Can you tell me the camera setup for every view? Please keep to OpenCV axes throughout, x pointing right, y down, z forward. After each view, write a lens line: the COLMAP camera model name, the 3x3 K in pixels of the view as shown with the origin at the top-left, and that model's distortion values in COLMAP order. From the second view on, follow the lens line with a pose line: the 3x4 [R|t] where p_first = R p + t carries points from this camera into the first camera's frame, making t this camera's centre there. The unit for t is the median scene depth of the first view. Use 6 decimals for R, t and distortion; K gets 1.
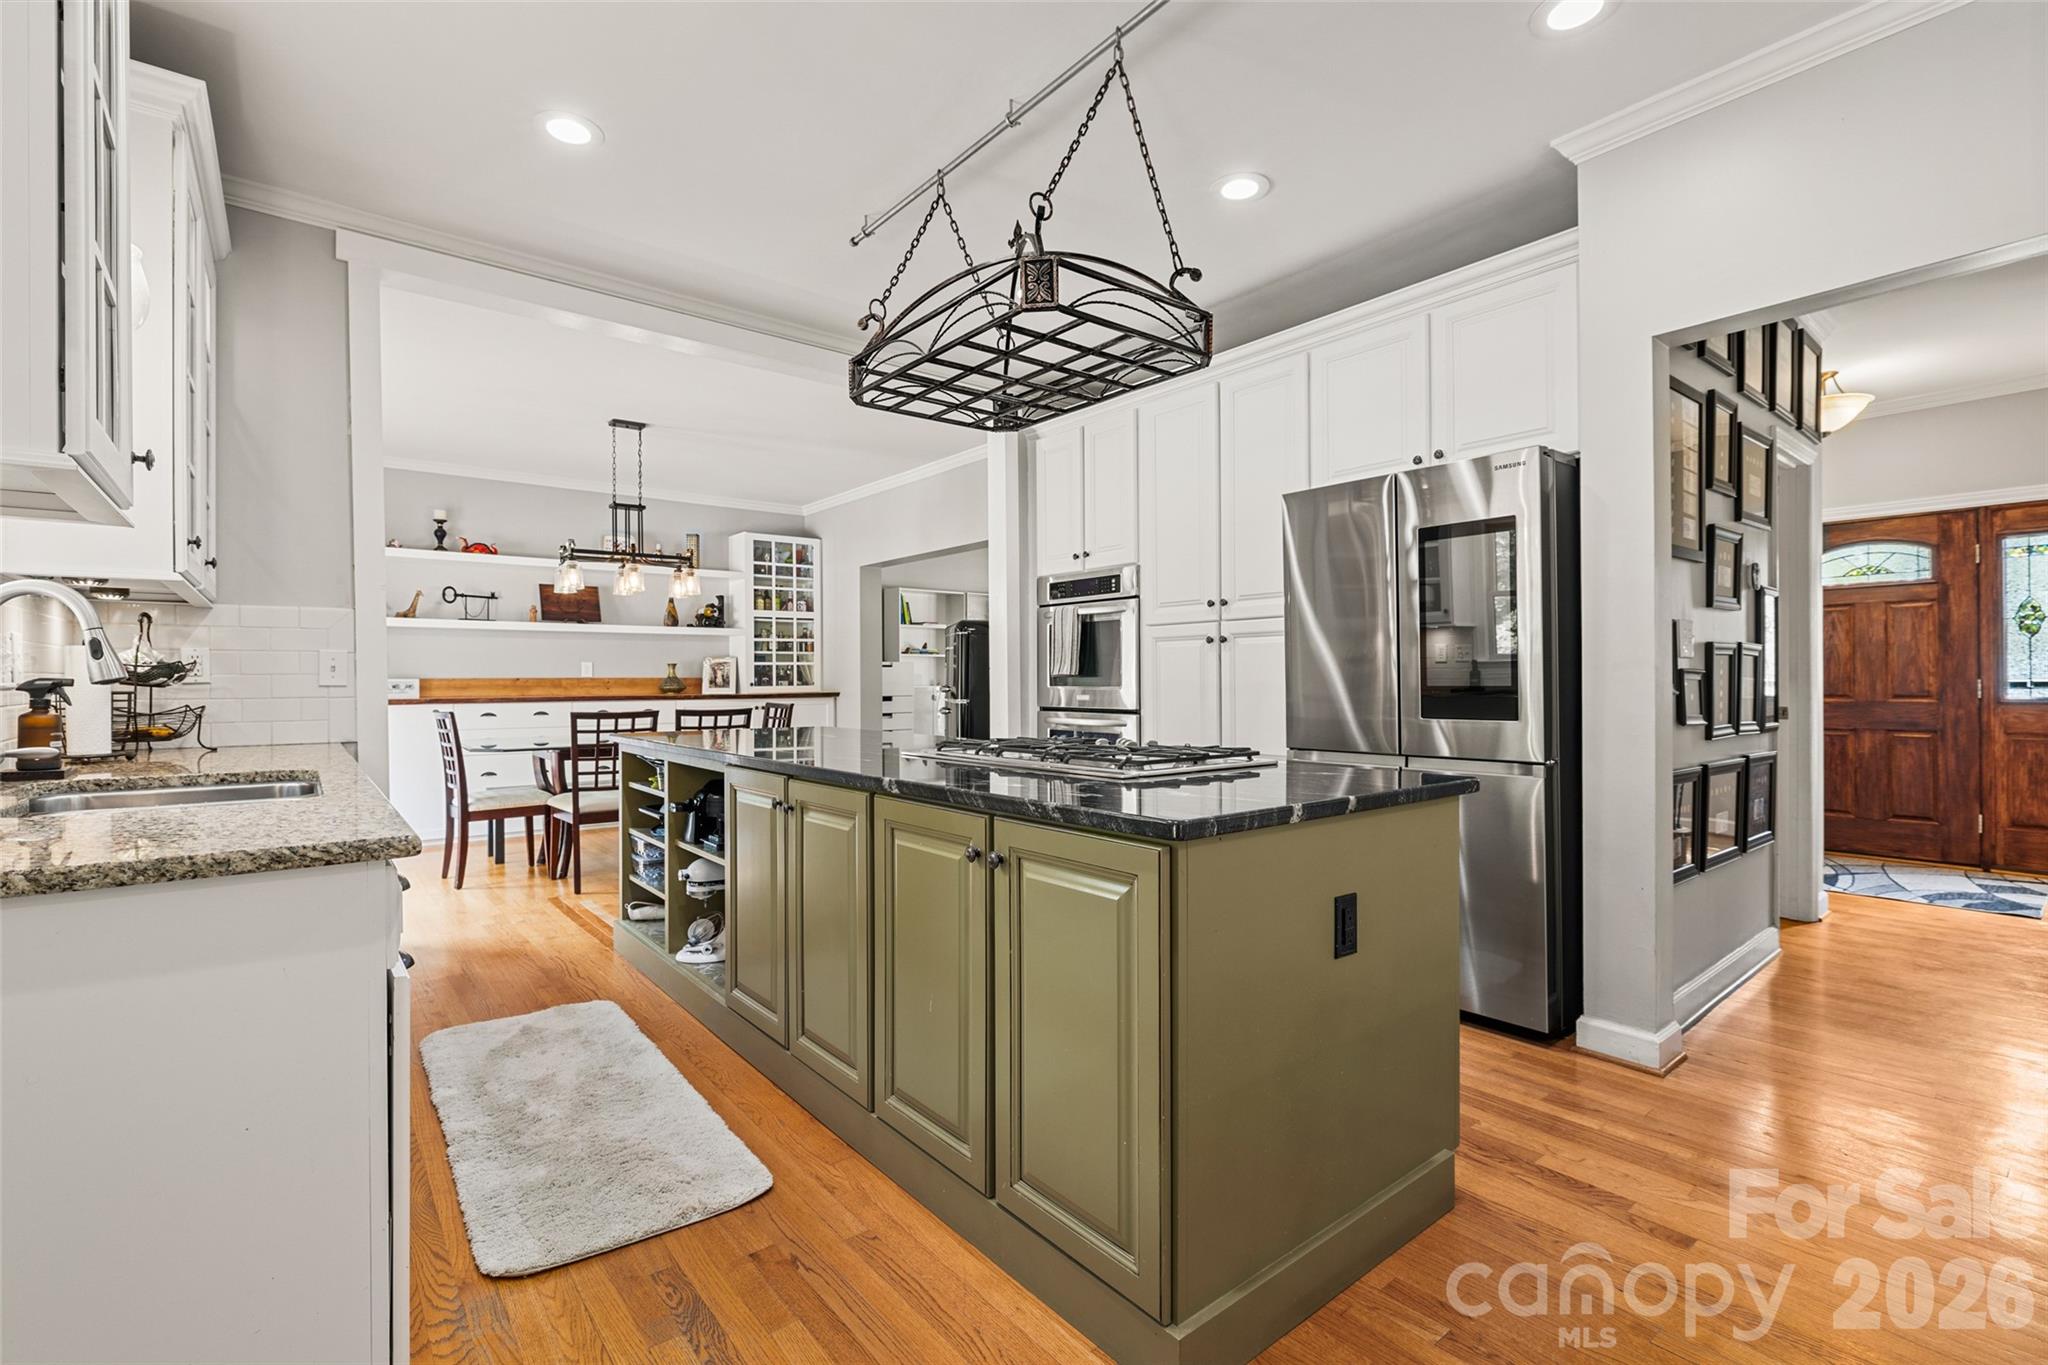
lens RADIAL K [[910.3, 0, 1021.0], [0, 910.3, 682.2], [0, 0, 1]] dist [-0.004037, 0.001219]
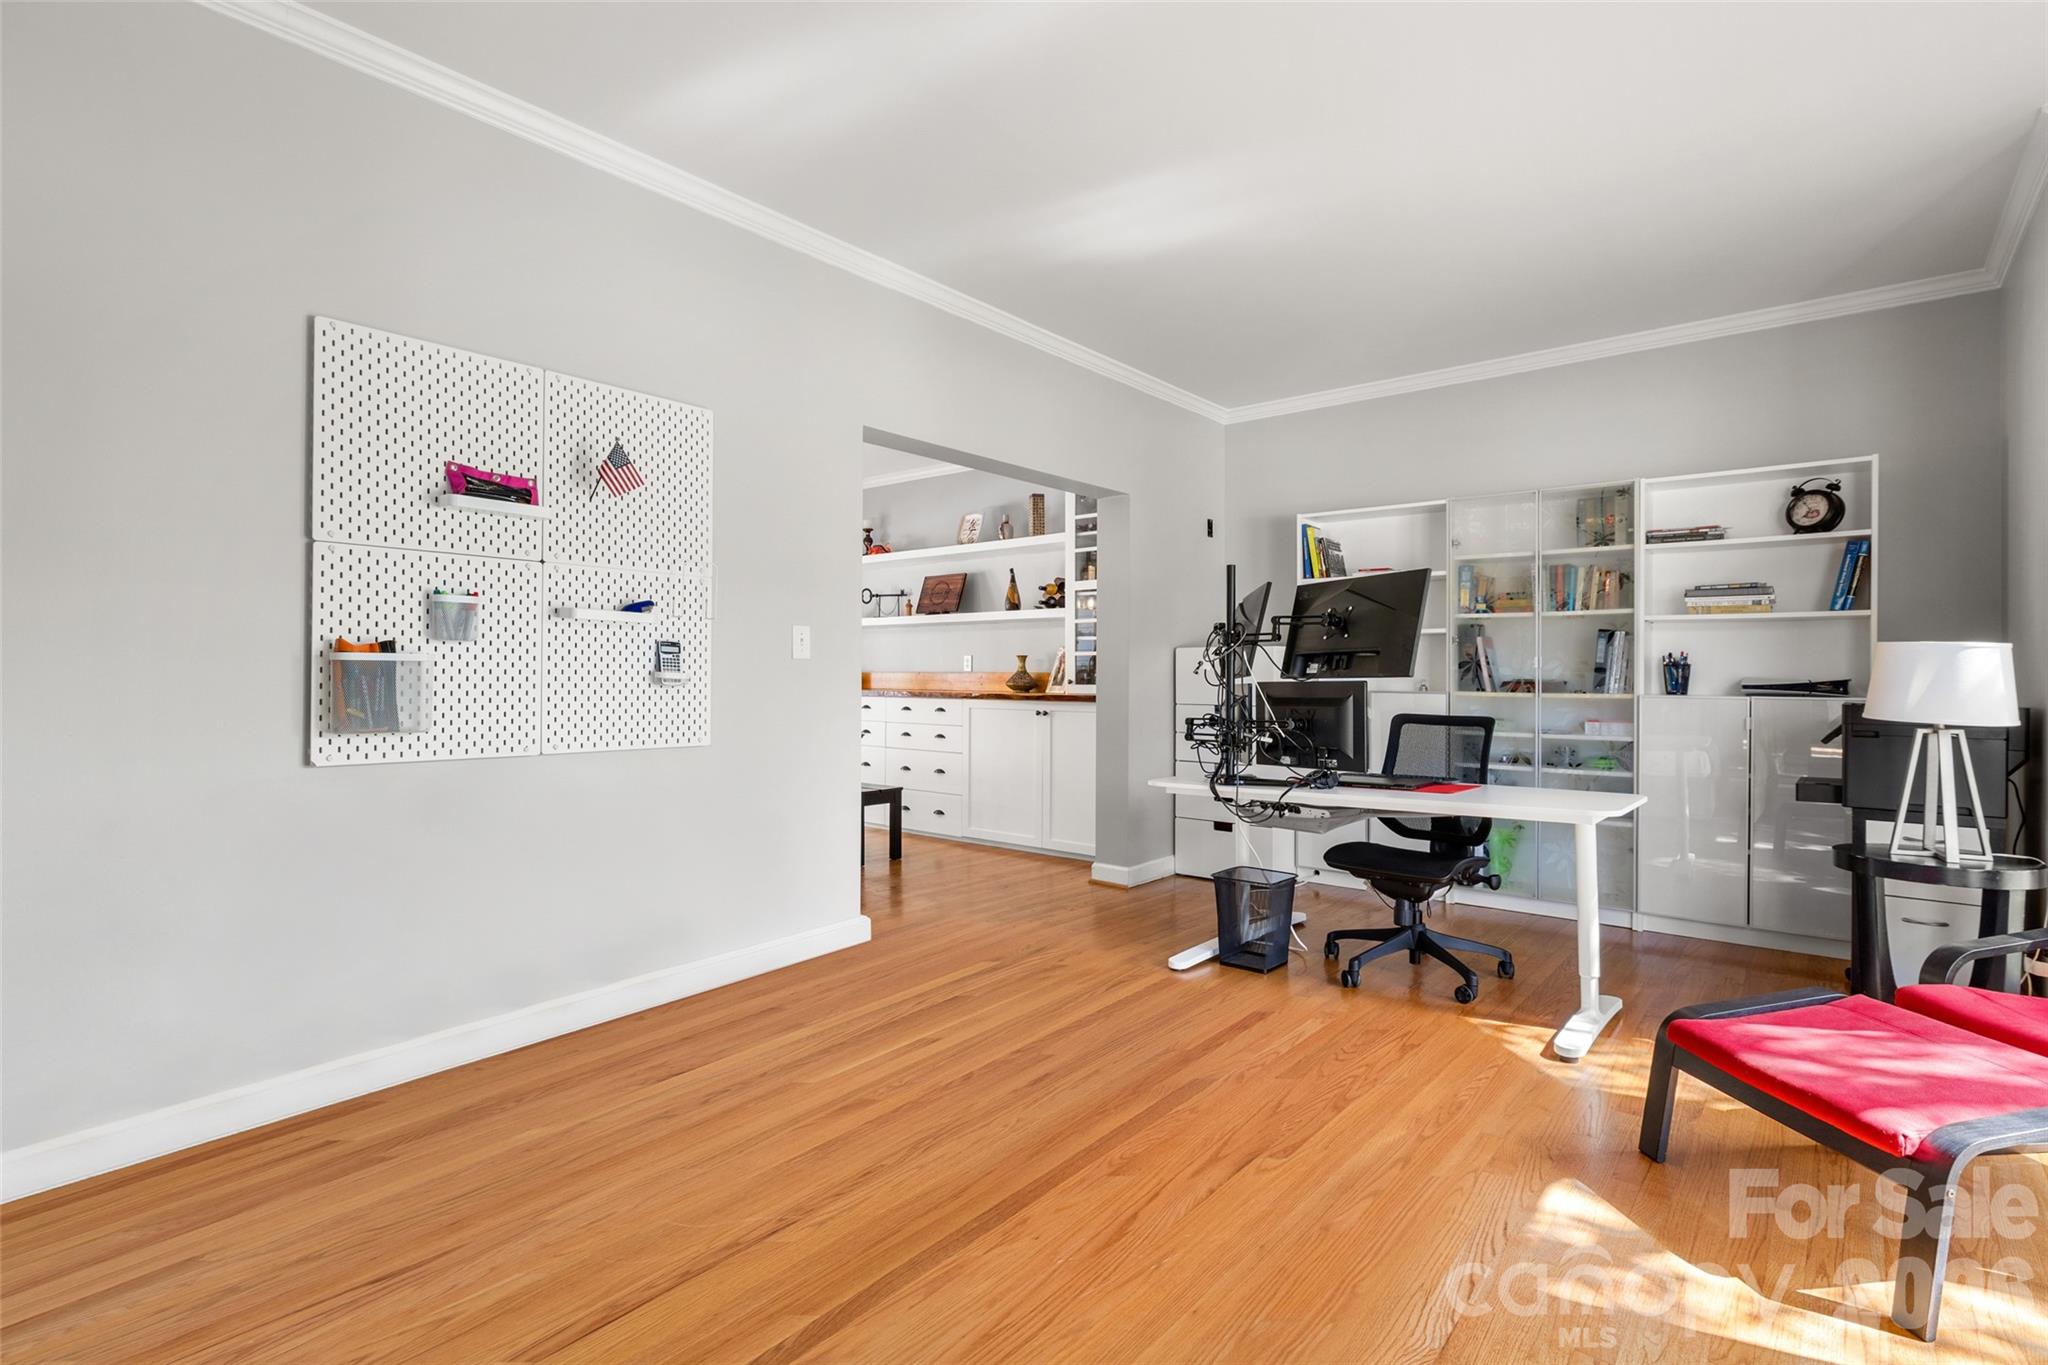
lens RADIAL K [[958.1, 0, 1026.1], [0, 958.1, 681.5], [0, 0, 1]] dist [-0.010854, 0.000579]
pose [[0.200401, 0.012032, -0.979640, 0.492671], [-0.011920, 0.999881, 0.009843, -0.005794], [0.979642, 0.009705, 0.200520, 0.861504]]
